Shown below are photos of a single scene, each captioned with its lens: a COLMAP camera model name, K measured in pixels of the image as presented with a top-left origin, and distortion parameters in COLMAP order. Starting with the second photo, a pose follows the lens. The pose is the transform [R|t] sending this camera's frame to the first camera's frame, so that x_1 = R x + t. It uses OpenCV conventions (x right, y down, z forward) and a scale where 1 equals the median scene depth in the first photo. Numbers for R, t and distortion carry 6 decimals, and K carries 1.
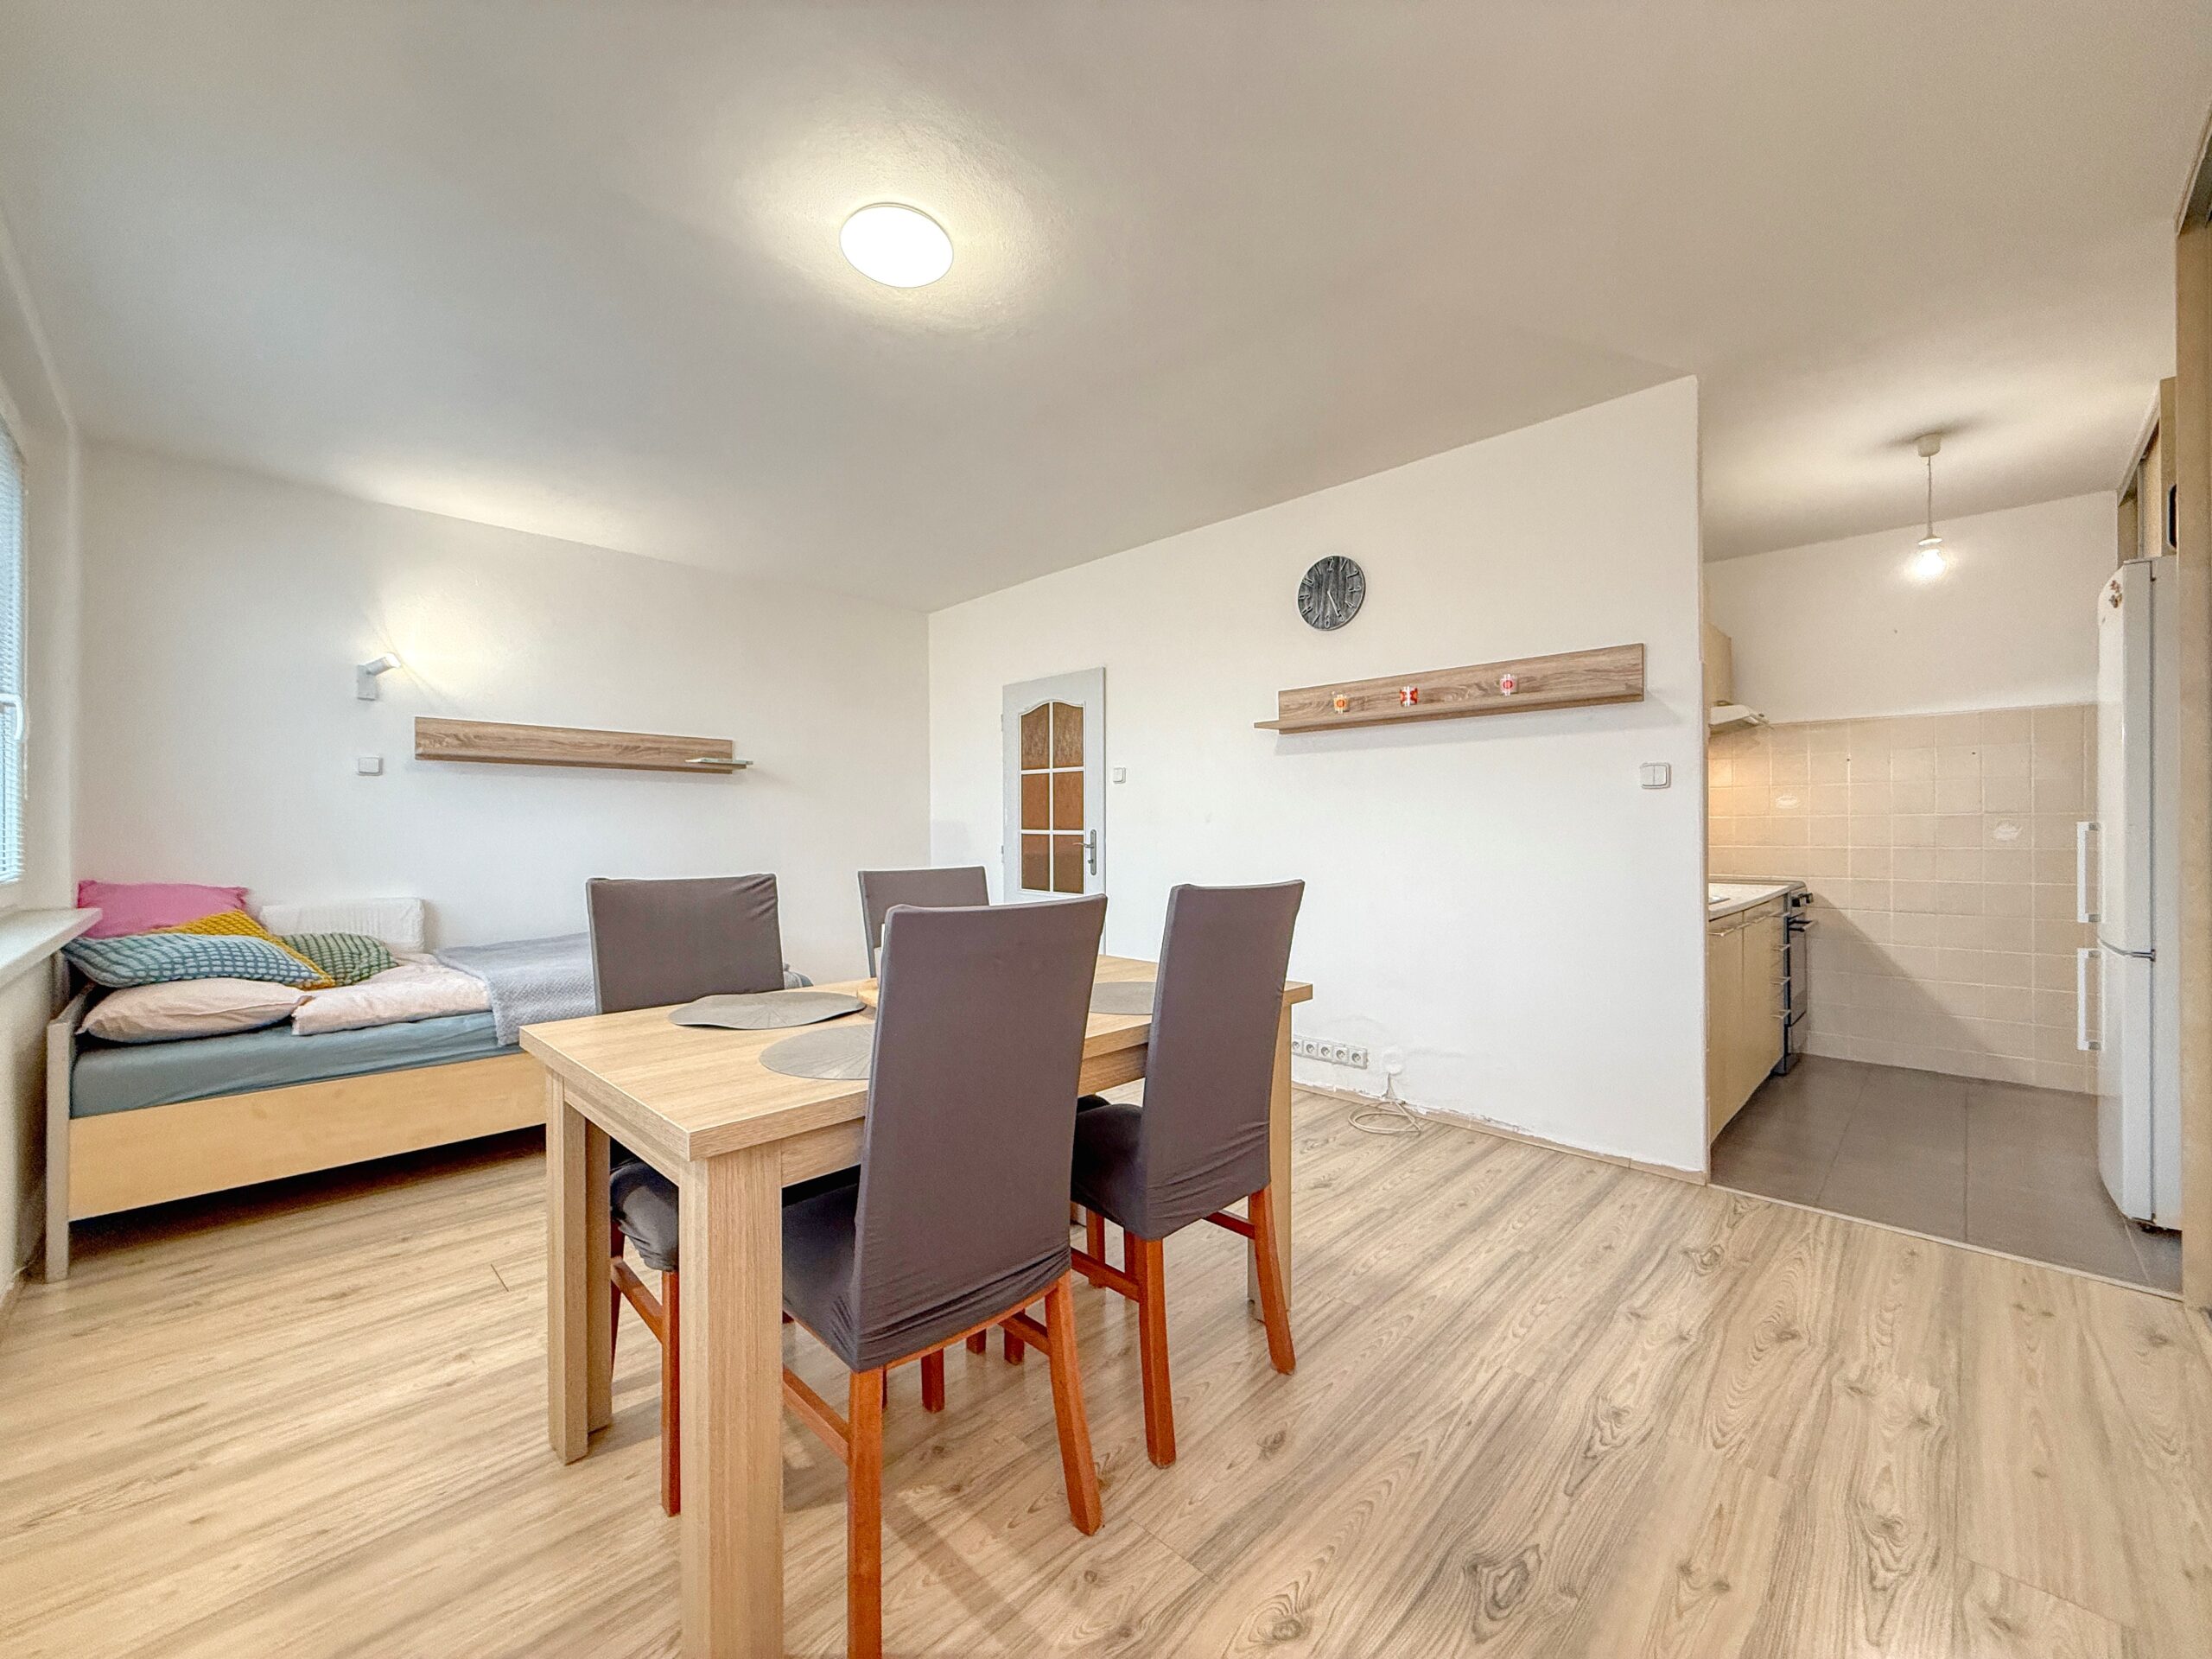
lens RADIAL K [[894.3, 0, 1106.0], [0, 894.3, 829.5], [0, 0, 1]] dist [0.001403, 0.000186]
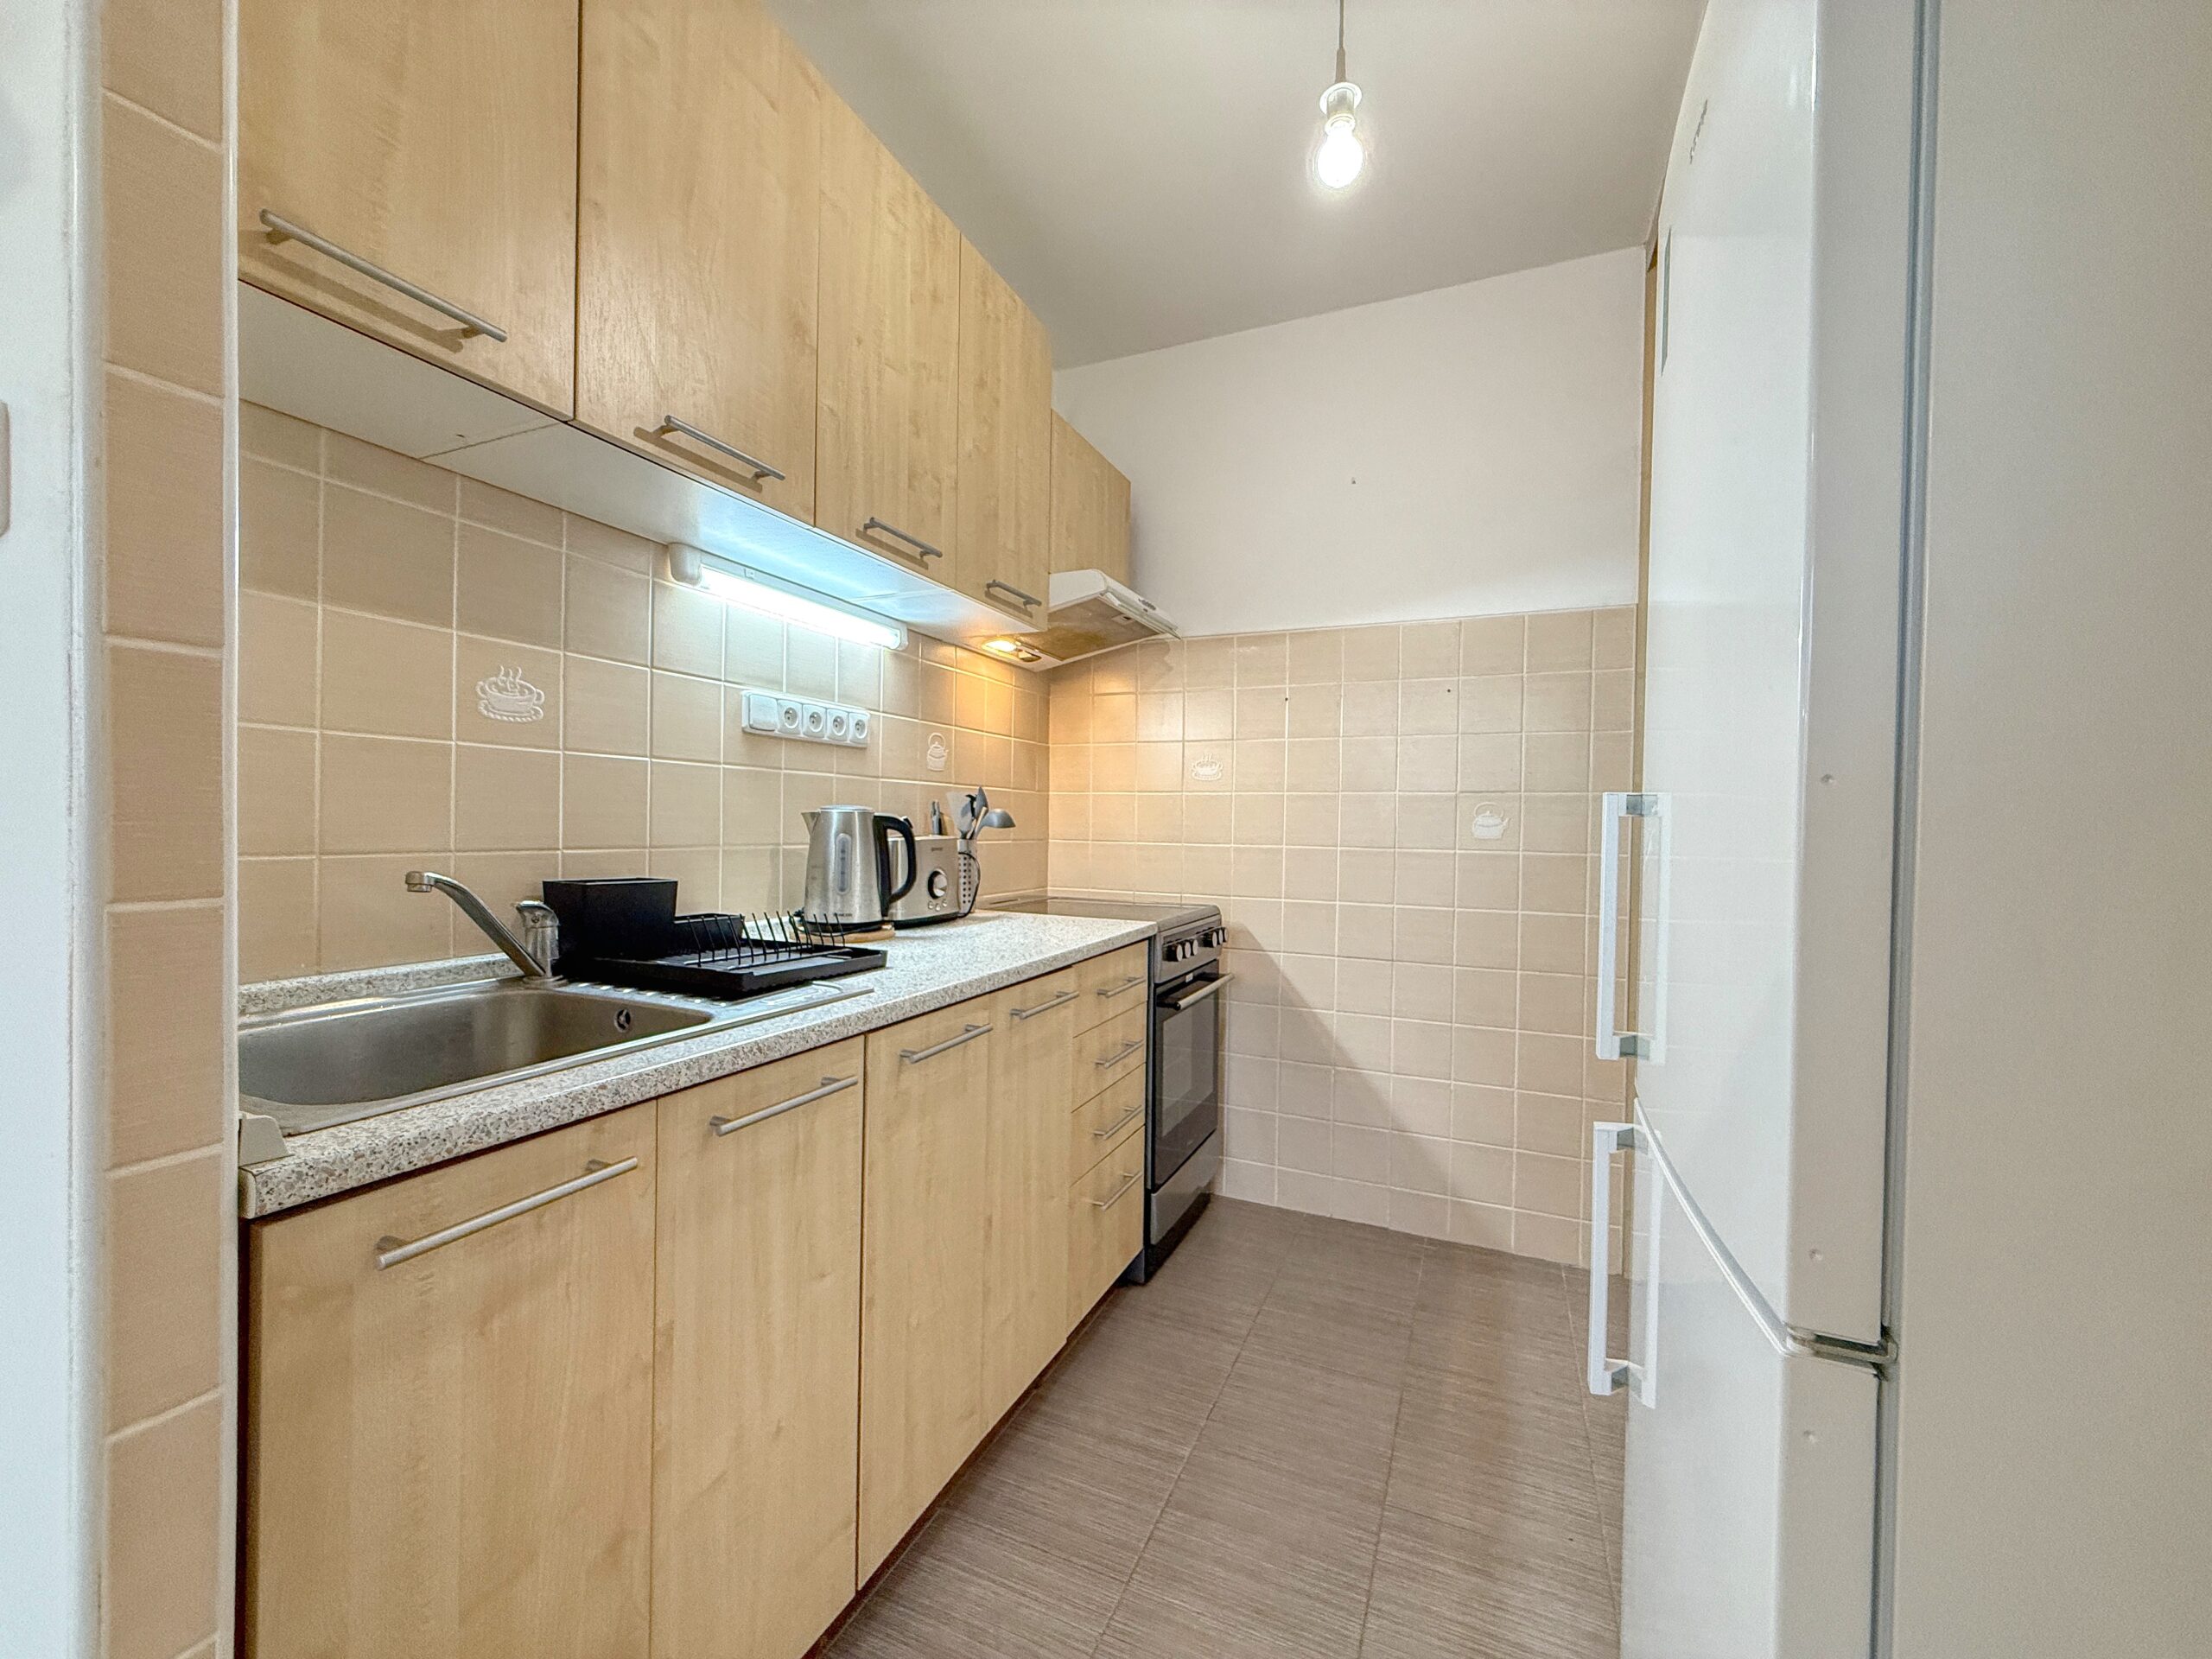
lens RADIAL K [[870.7, 0, 1106.0], [0, 870.7, 829.5], [0, 0, 1]] dist [0.000750, 0.000111]
pose [[0.940037, 0.018654, 0.340563, 0.586684], [-0.022816, 0.999706, 0.008220, 0.006867], [-0.340310, -0.015497, 0.940186, 0.558664]]
